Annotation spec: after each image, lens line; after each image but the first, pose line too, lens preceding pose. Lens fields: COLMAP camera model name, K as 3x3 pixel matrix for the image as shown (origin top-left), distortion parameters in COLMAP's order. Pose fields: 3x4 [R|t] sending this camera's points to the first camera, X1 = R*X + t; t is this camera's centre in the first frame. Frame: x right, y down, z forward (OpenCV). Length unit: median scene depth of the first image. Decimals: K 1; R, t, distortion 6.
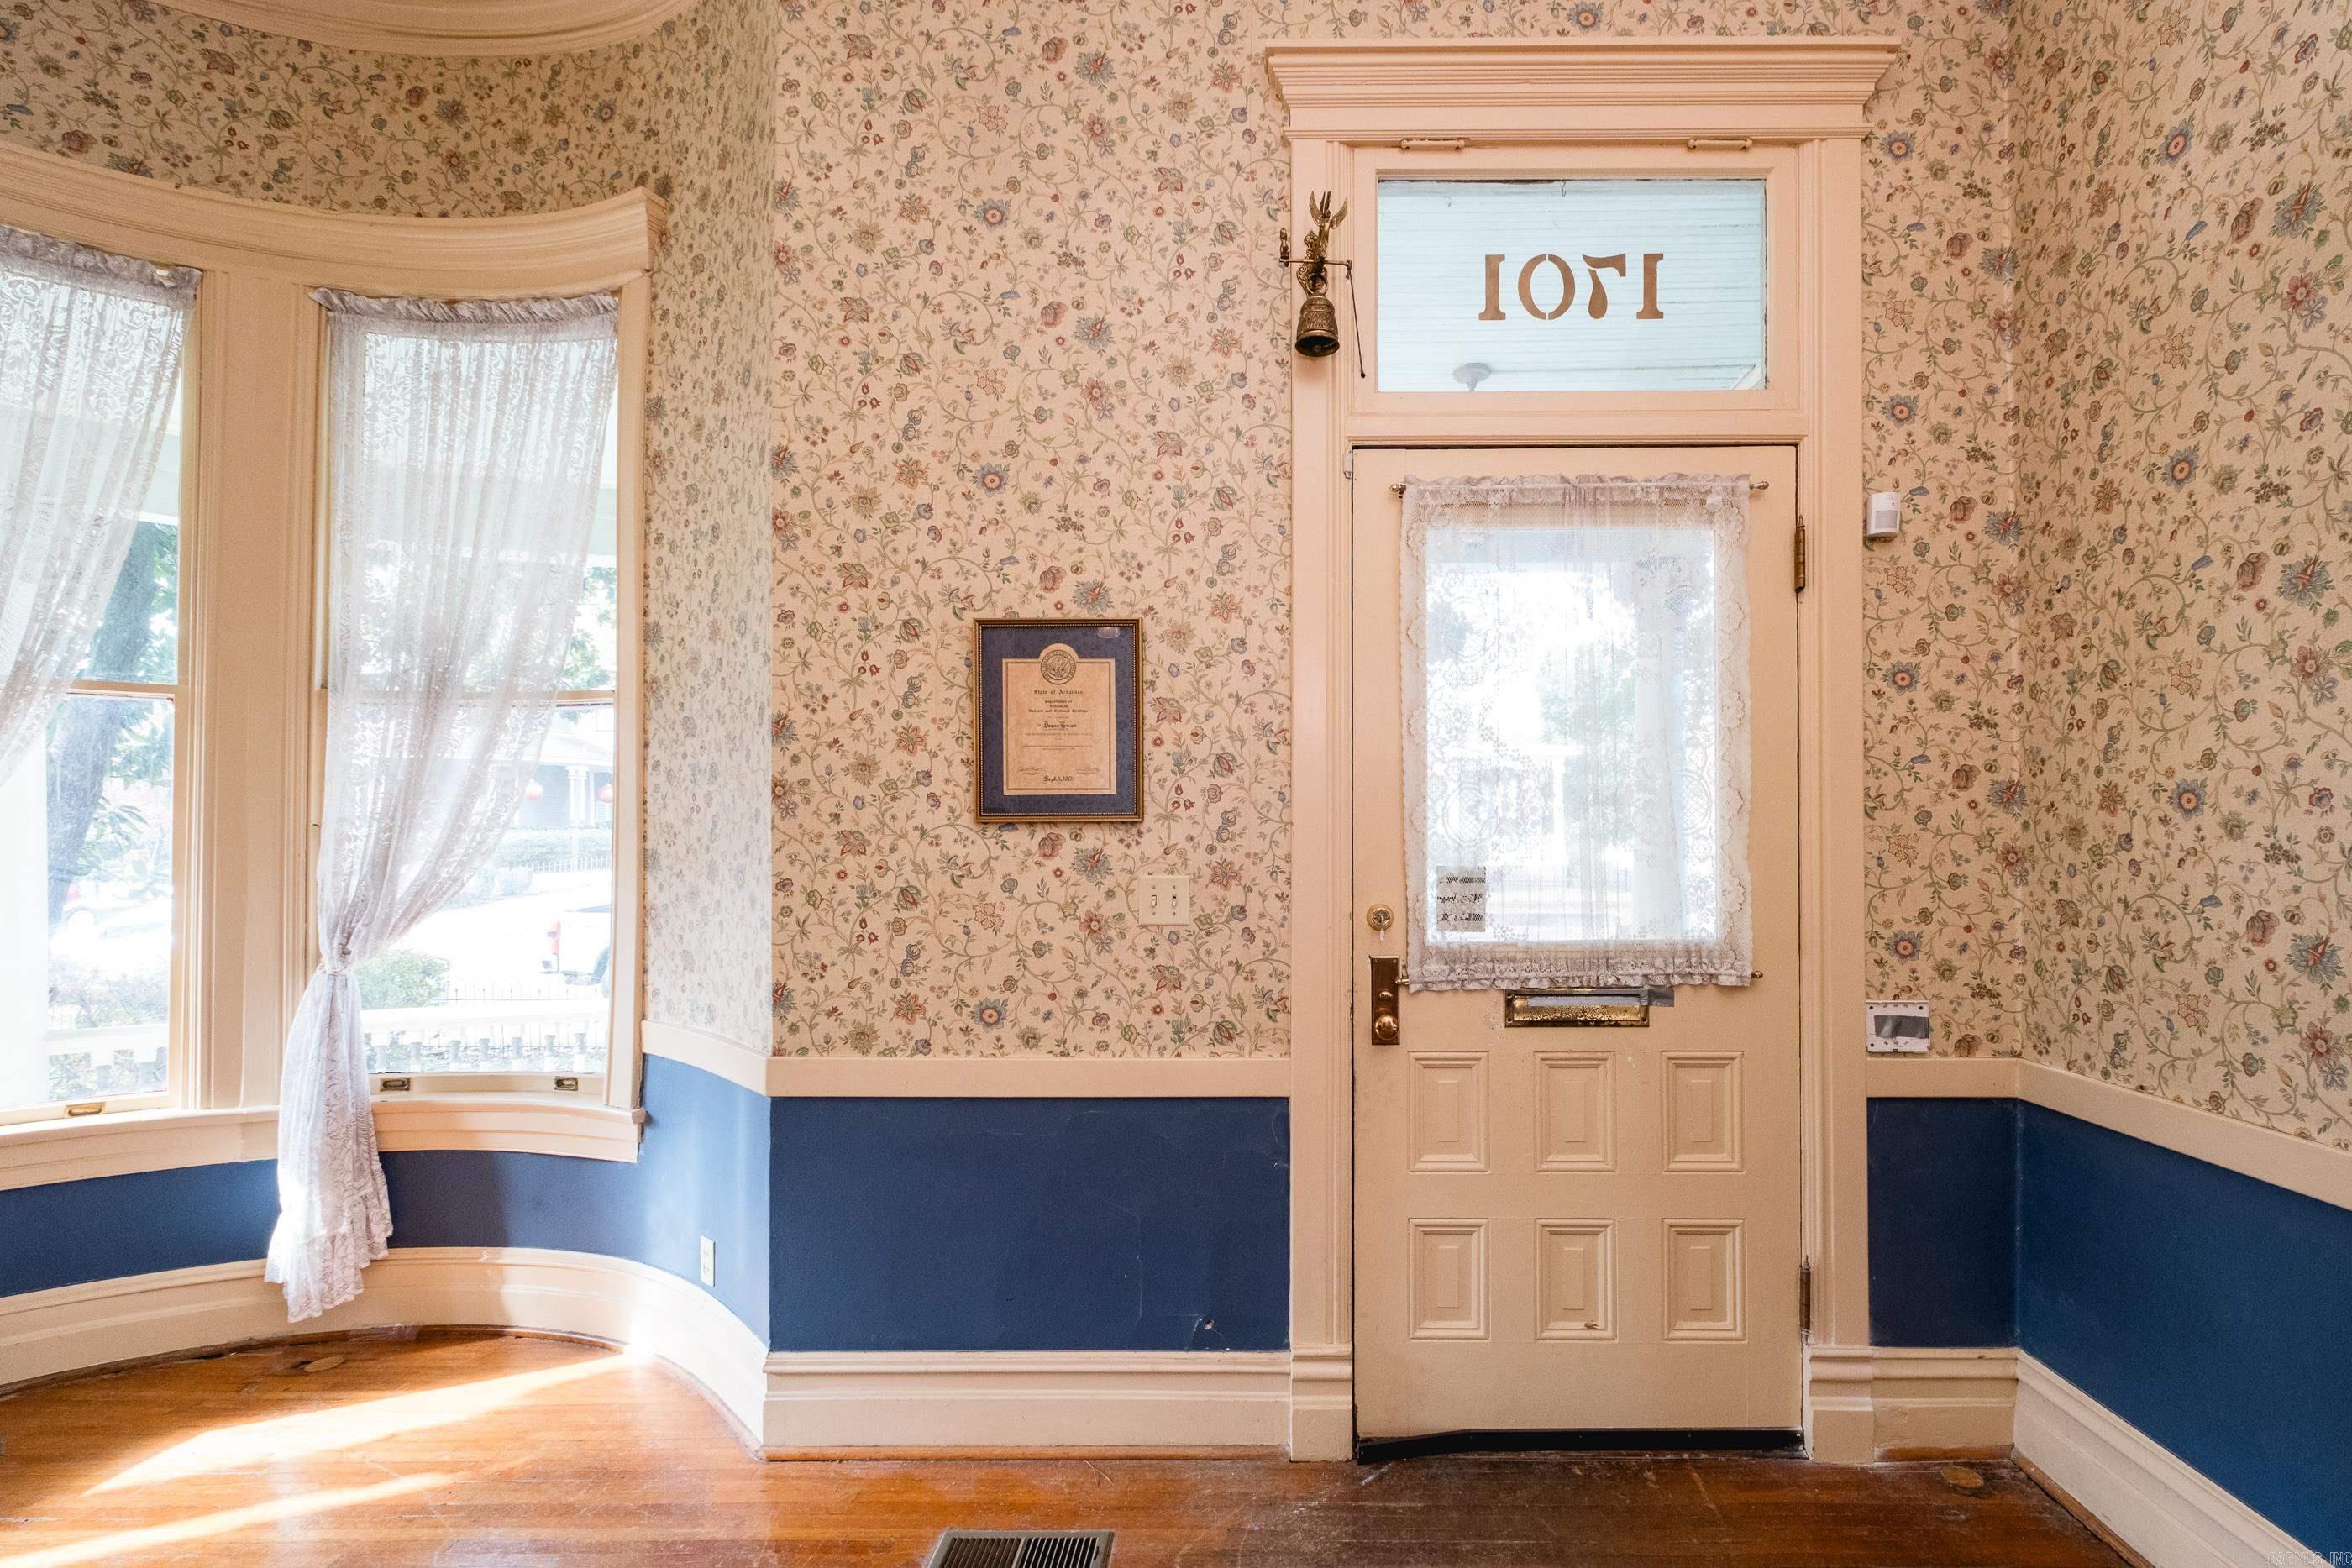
lens RADIAL K [[1017.1, 0, 1159.8], [0, 1017.1, 820.3], [0, 0, 1]] dist [0.001900, -0.000162]
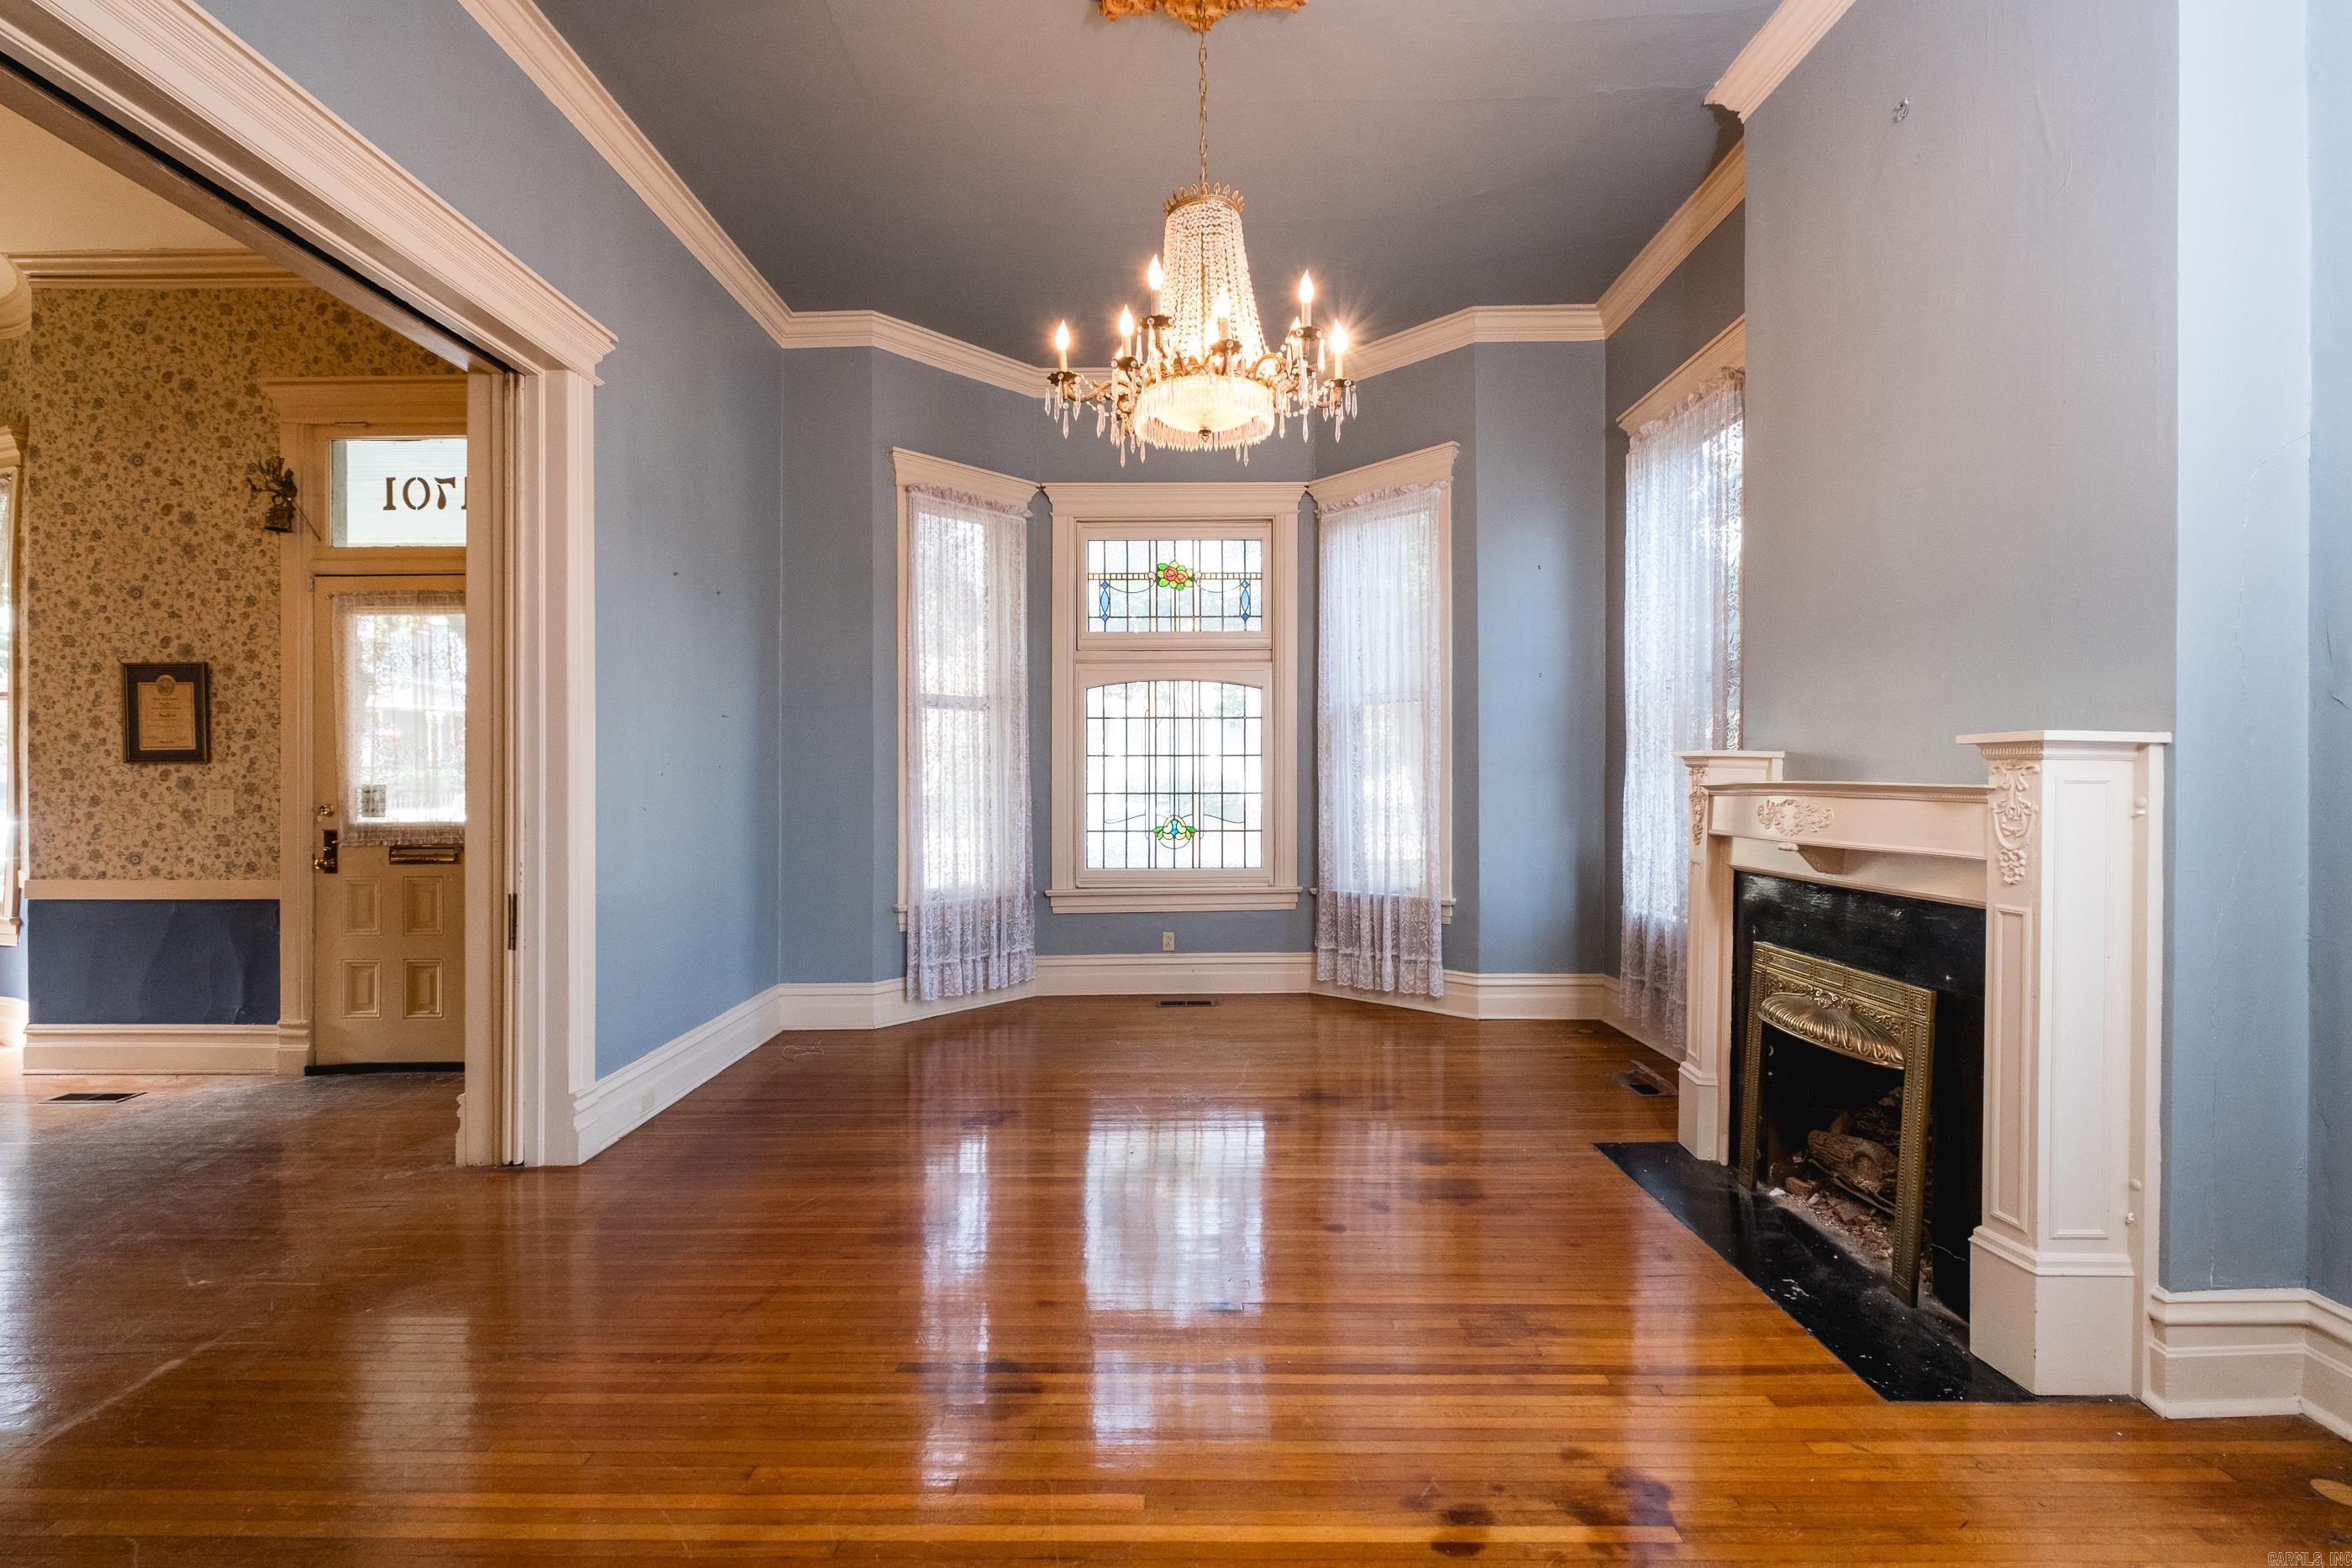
lens RADIAL K [[1007.2, 0, 1175.3], [0, 1007.2, 772.0], [0, 0, 1]] dist [-0.001965, -0.000993]
pose [[0.999983, -0.003597, -0.004534, 1.895362], [0.003626, 0.999974, 0.006267, 0.013462], [0.004511, -0.006283, 0.999970, -0.974741]]
